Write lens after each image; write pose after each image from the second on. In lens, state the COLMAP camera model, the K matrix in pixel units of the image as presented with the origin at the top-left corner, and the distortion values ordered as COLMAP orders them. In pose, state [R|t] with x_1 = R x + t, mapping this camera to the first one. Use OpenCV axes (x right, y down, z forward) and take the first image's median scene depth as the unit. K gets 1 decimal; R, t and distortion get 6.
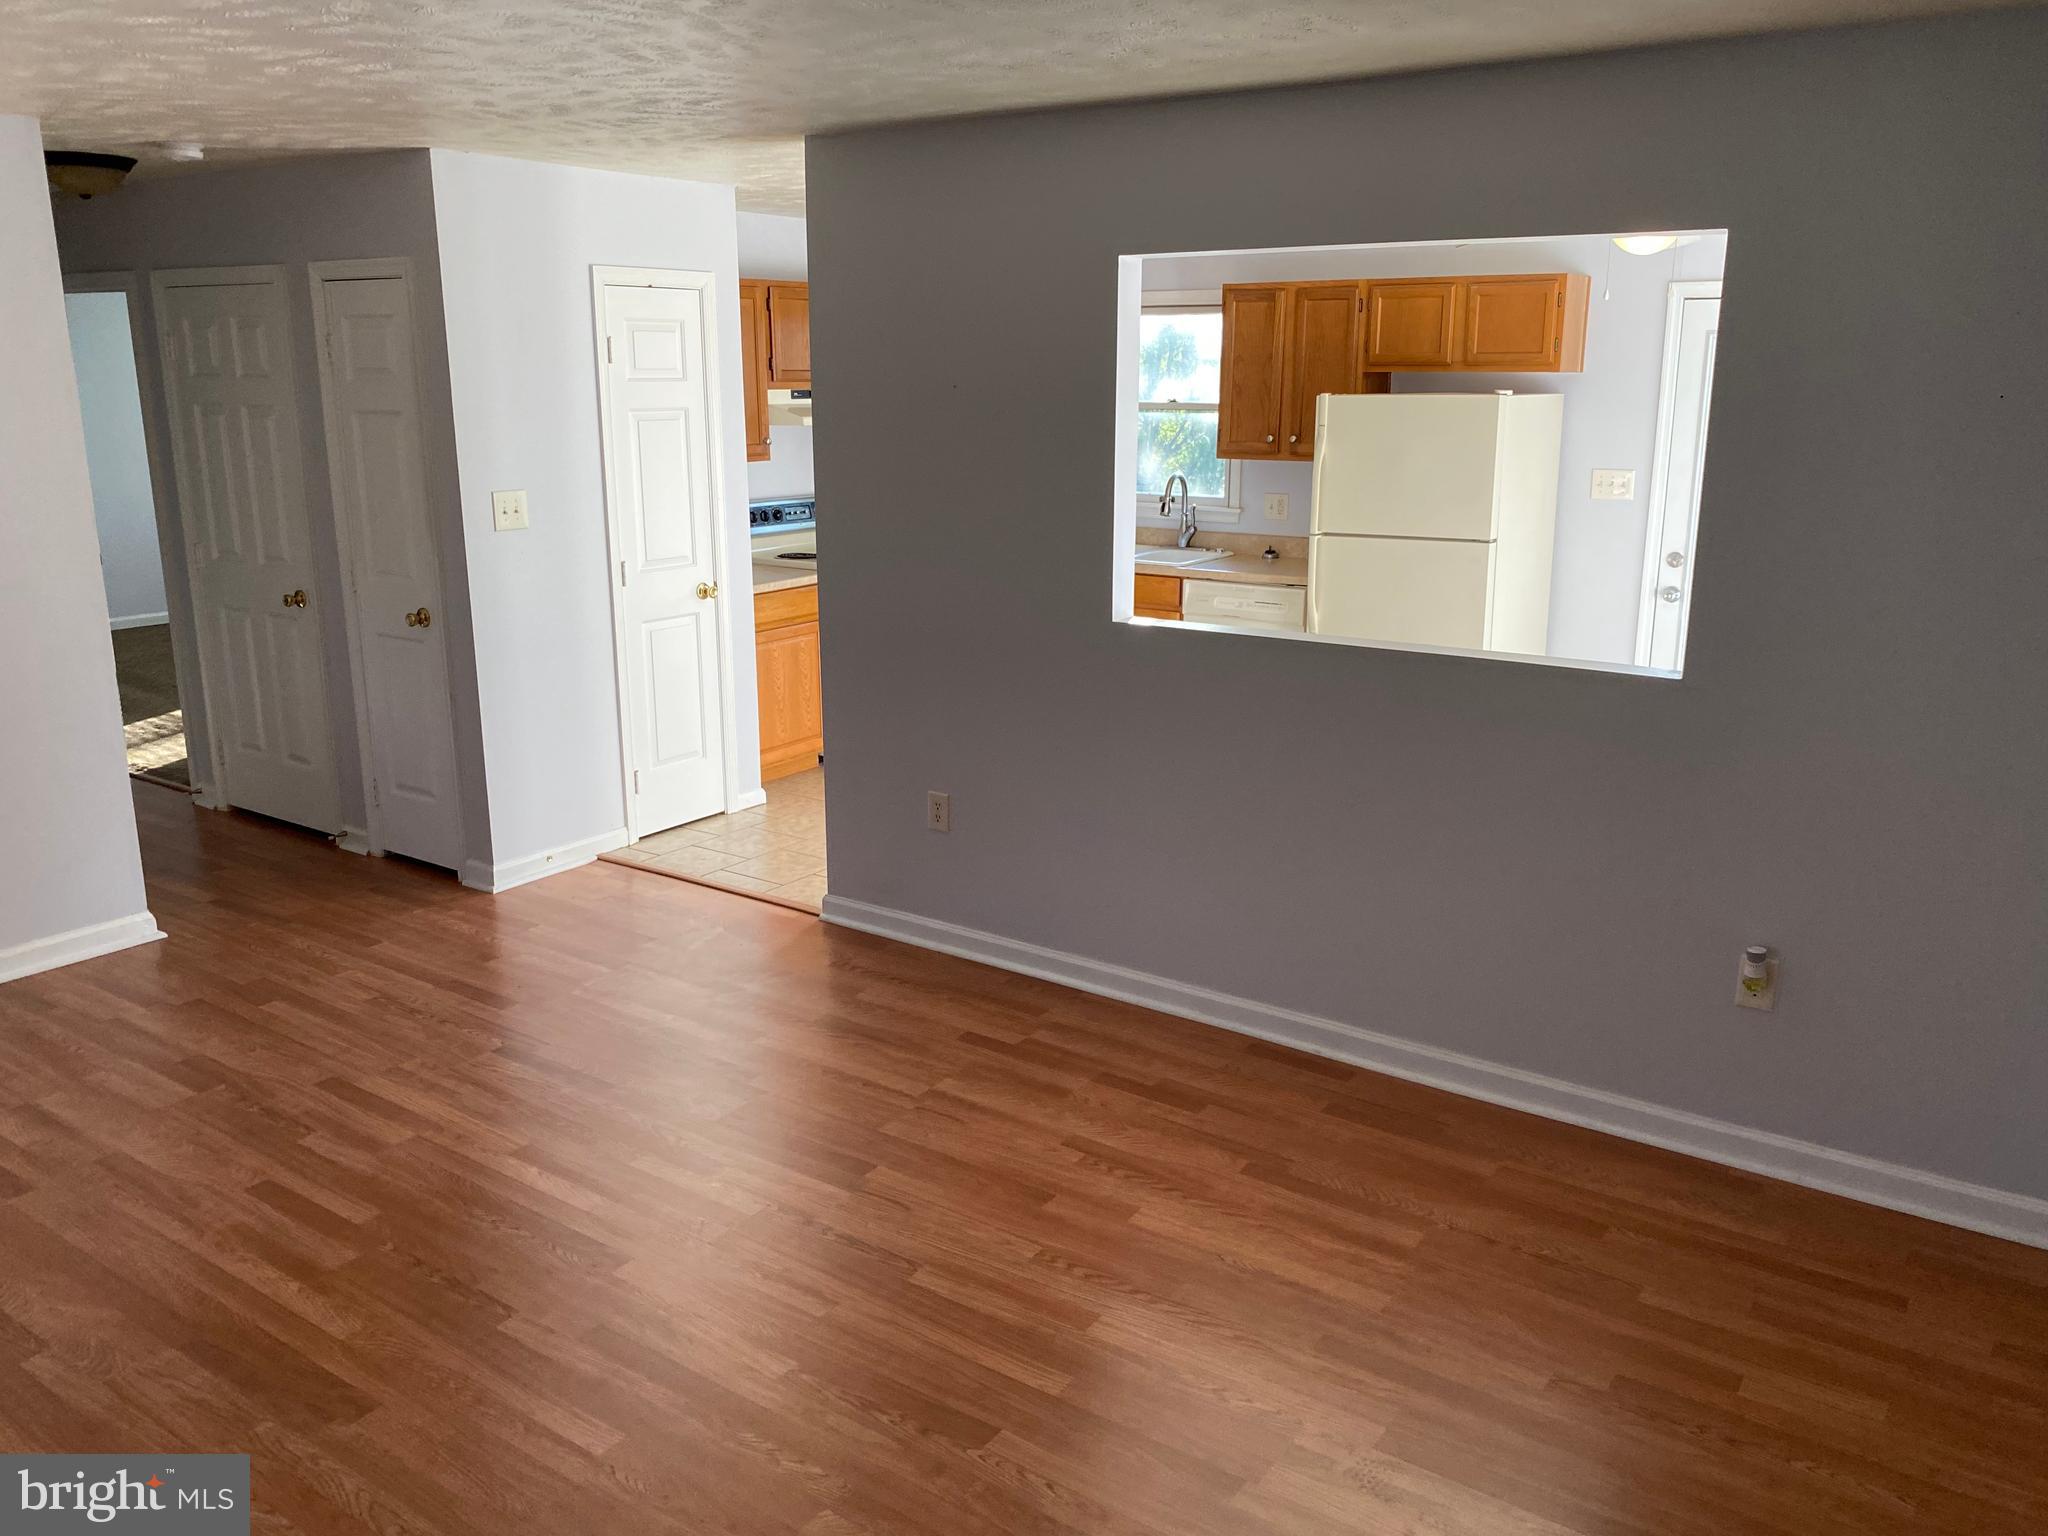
lens RADIAL K [[1575.3, 0, 1024.0], [0, 1575.3, 768.0], [0, 0, 1]] dist [0.012758, -0.002588]
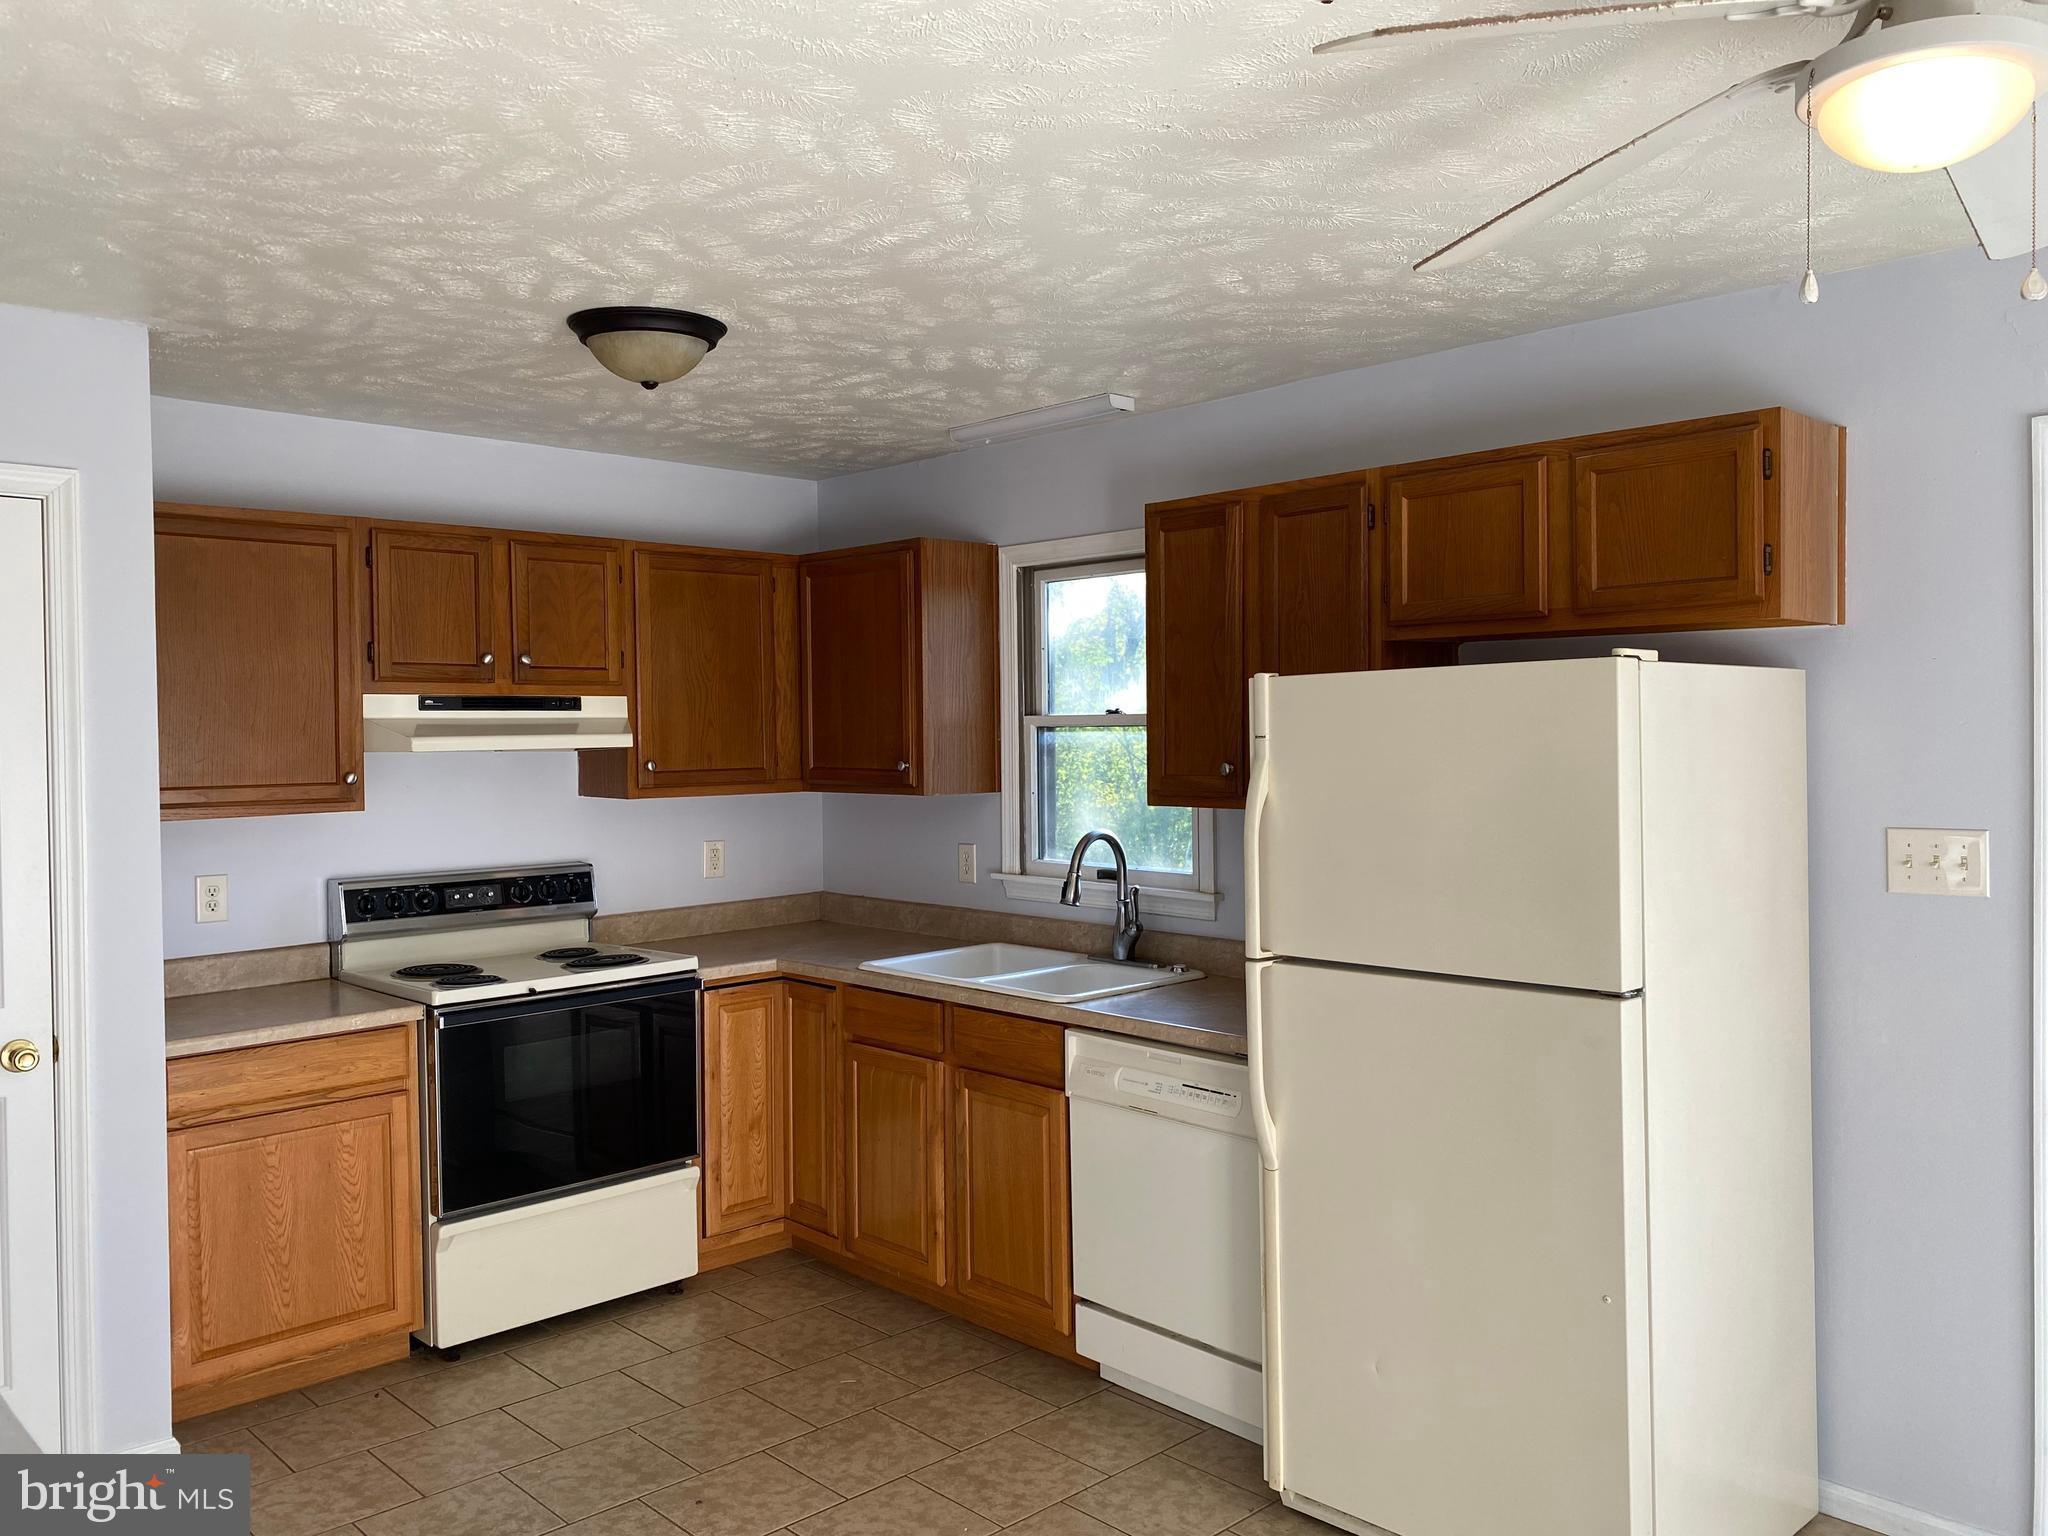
lens RADIAL K [[1568.7, 0, 991.3], [0, 1568.7, 765.9], [0, 0, 1]] dist [0.020612, -0.003242]
pose [[0.979318, -0.006758, -0.202213, 0.205123], [-0.038315, 0.975162, -0.218152, -0.100253], [0.198665, 0.221388, 0.954735, 0.524701]]
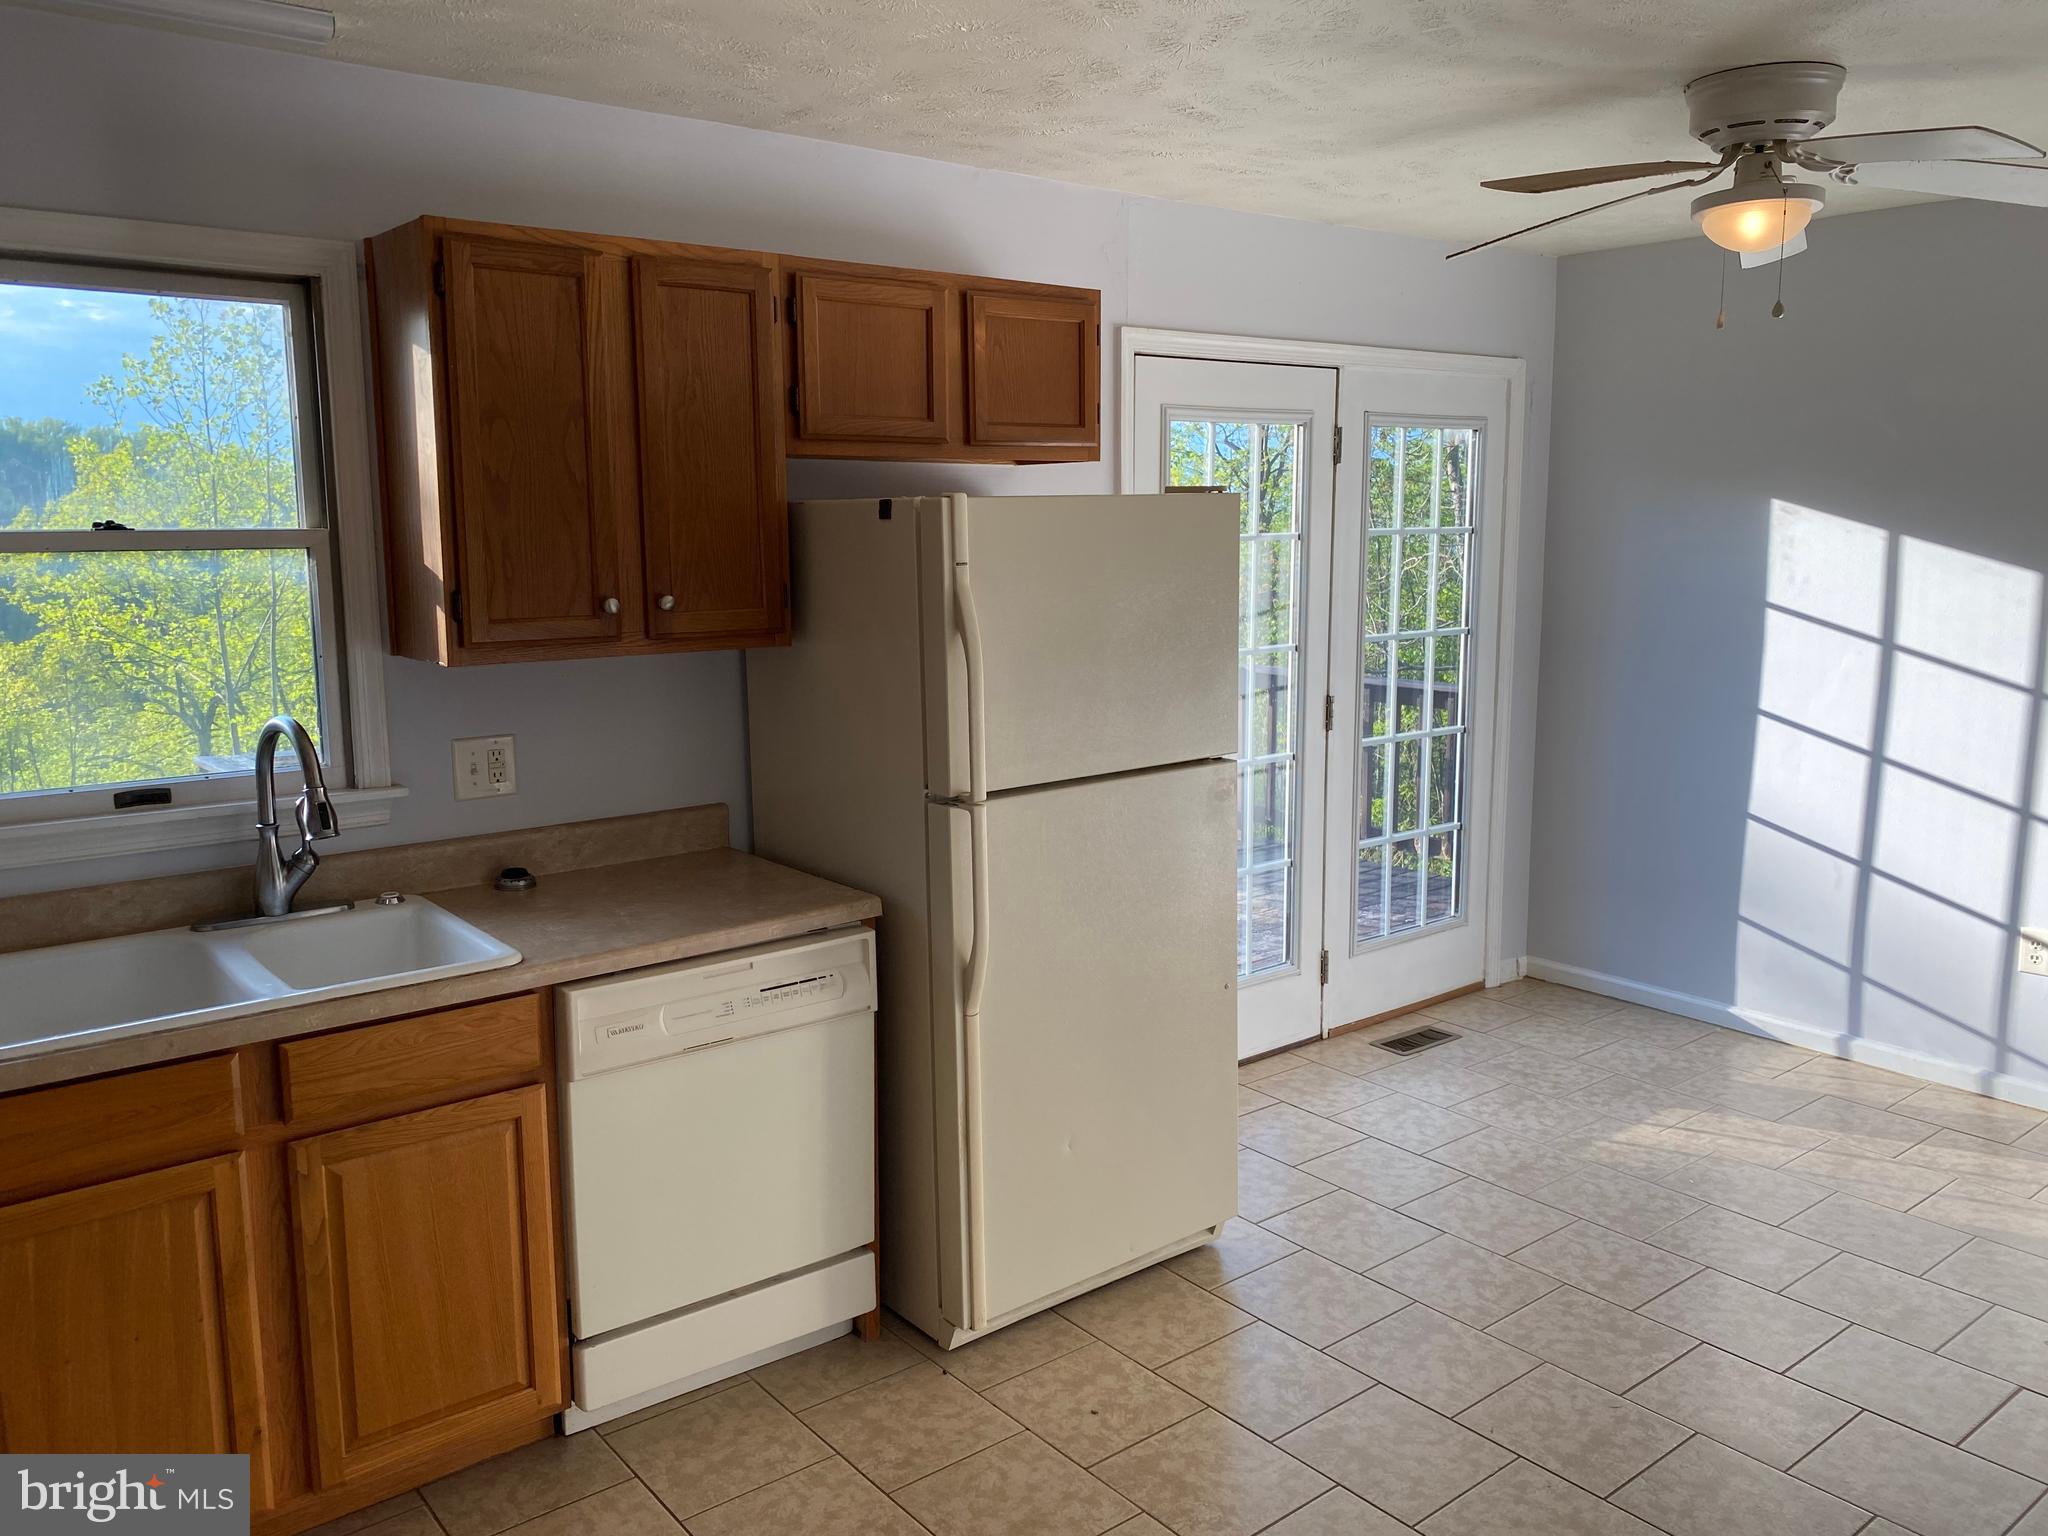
lens RADIAL K [[1575.3, 0, 1024.0], [0, 1575.3, 768.0], [0, 0, 1]] dist [0.012758, -0.002588]
pose [[0.277227, -0.153070, 0.948533, -0.231922], [0.239628, 0.967047, 0.086022, -0.194888], [-0.930443, 0.203447, 0.304771, 0.858920]]
